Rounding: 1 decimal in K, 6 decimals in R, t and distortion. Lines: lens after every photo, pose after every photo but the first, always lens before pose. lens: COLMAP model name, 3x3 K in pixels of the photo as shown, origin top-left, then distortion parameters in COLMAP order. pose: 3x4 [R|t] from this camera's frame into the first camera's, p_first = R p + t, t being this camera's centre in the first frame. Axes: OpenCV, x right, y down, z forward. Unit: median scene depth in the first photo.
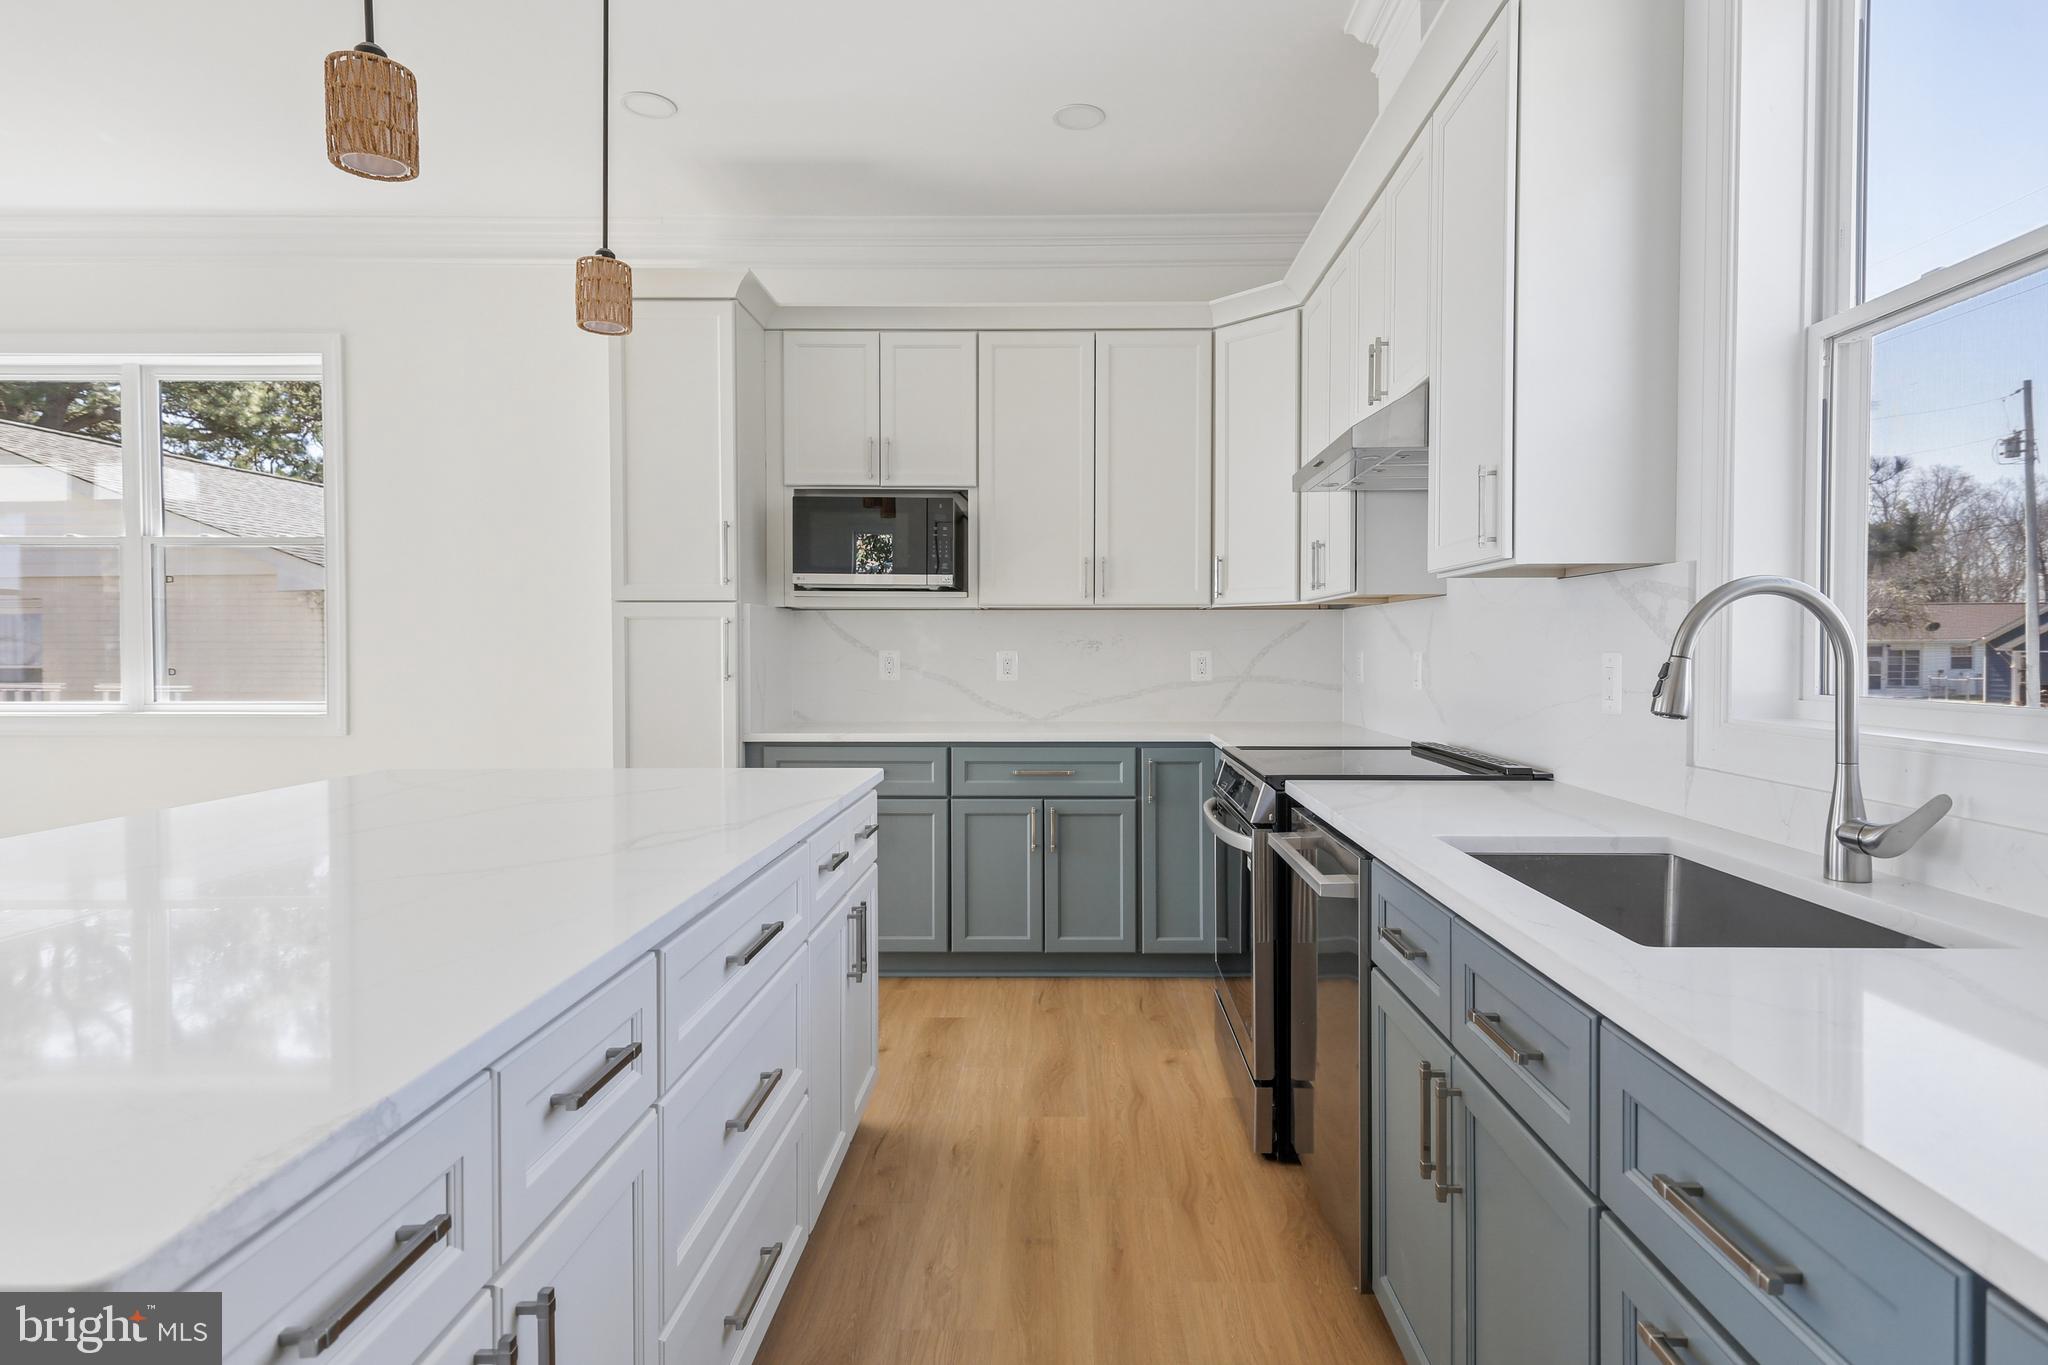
lens RADIAL K [[1142.8, 0, 1035.4], [0, 1142.8, 671.4], [0, 0, 1]] dist [0.046495, 0.000203]
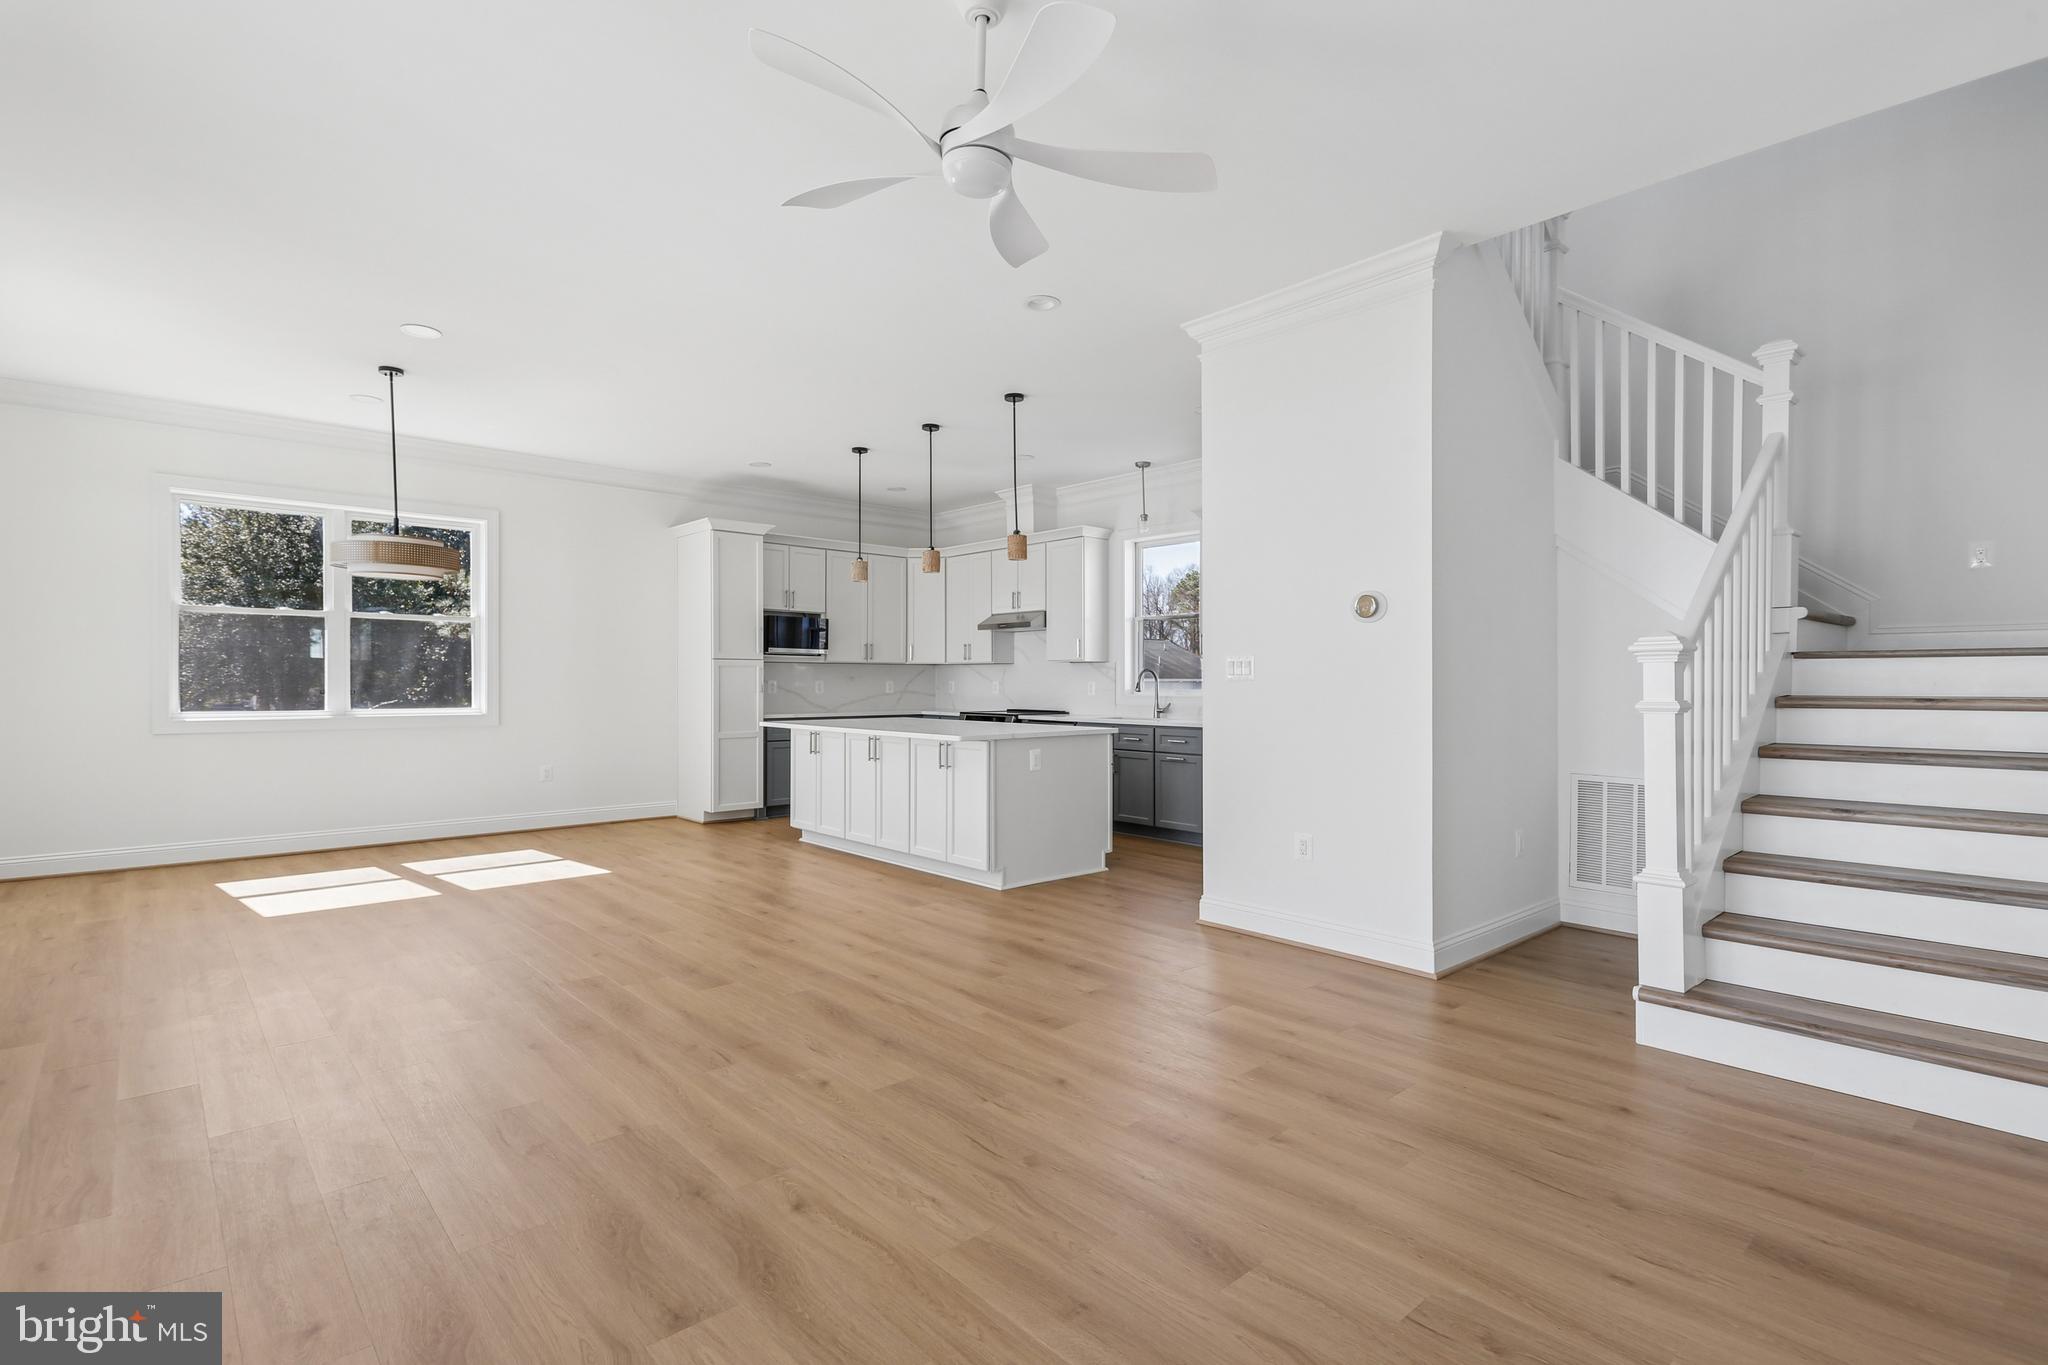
lens RADIAL K [[960.7, 0, 1024.0], [0, 960.7, 682.5], [0, 0, 1]] dist [0.006739, -0.000235]
pose [[0.718385, 0.001798, 0.695643, -1.188753], [0.010883, 0.999845, -0.013824, 0.019071], [-0.695561, 0.017502, 0.718254, -0.767929]]
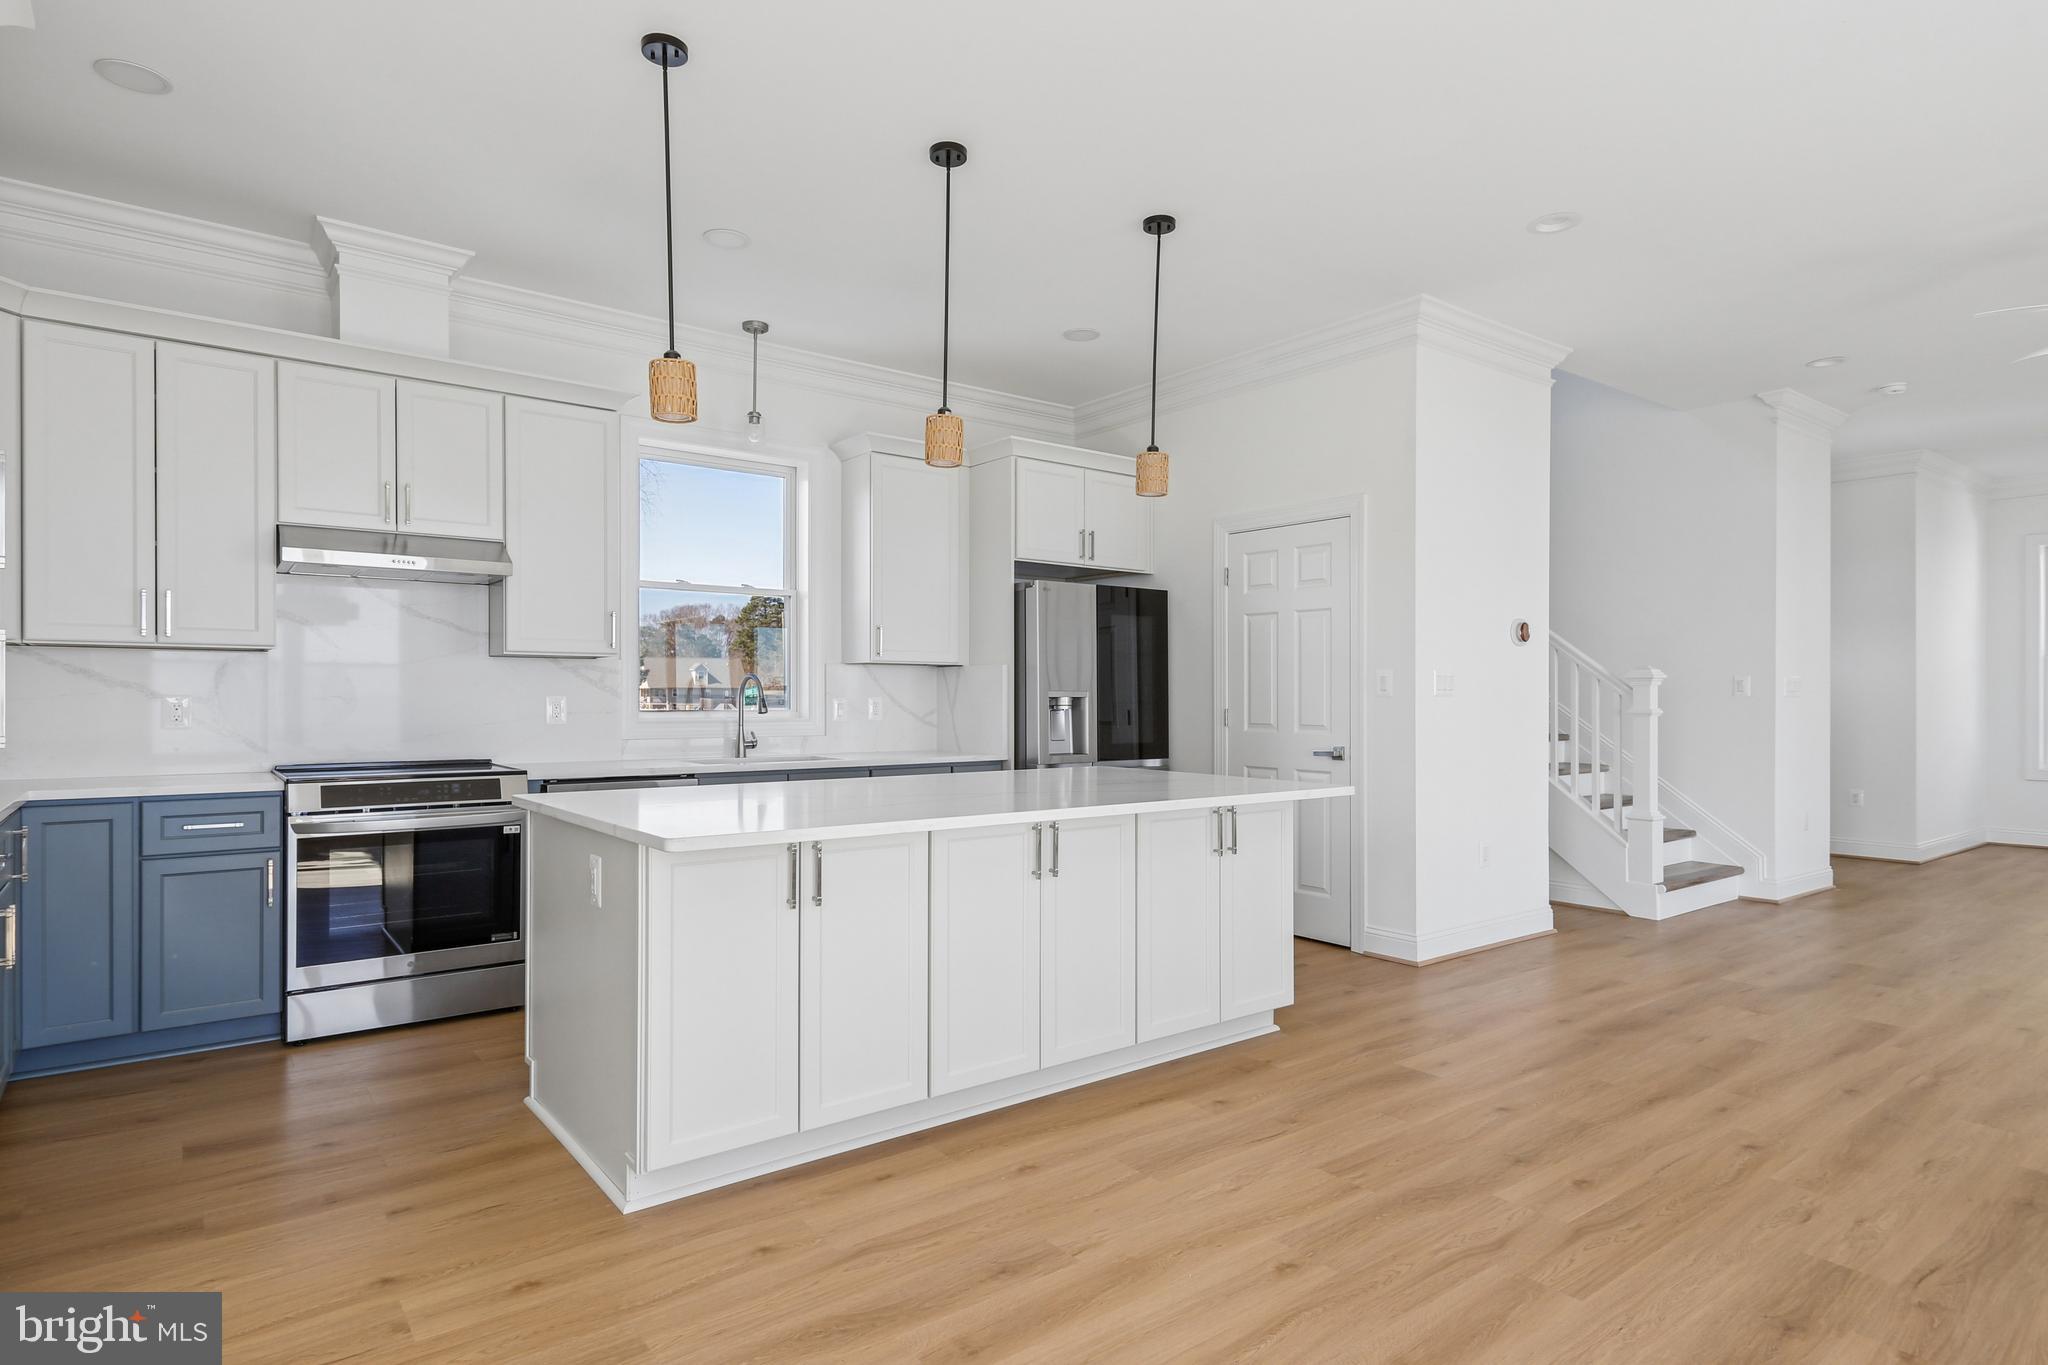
lens RADIAL K [[1102.1, 0, 1024.0], [0, 1102.1, 682.5], [0, 0, 1]] dist [0.010879, 0.000017]
pose [[-0.635325, 0.012747, 0.772140, -0.903937], [0.014360, 0.999886, -0.004692, -0.010158], [-0.772111, 0.008107, -0.635435, 0.888750]]
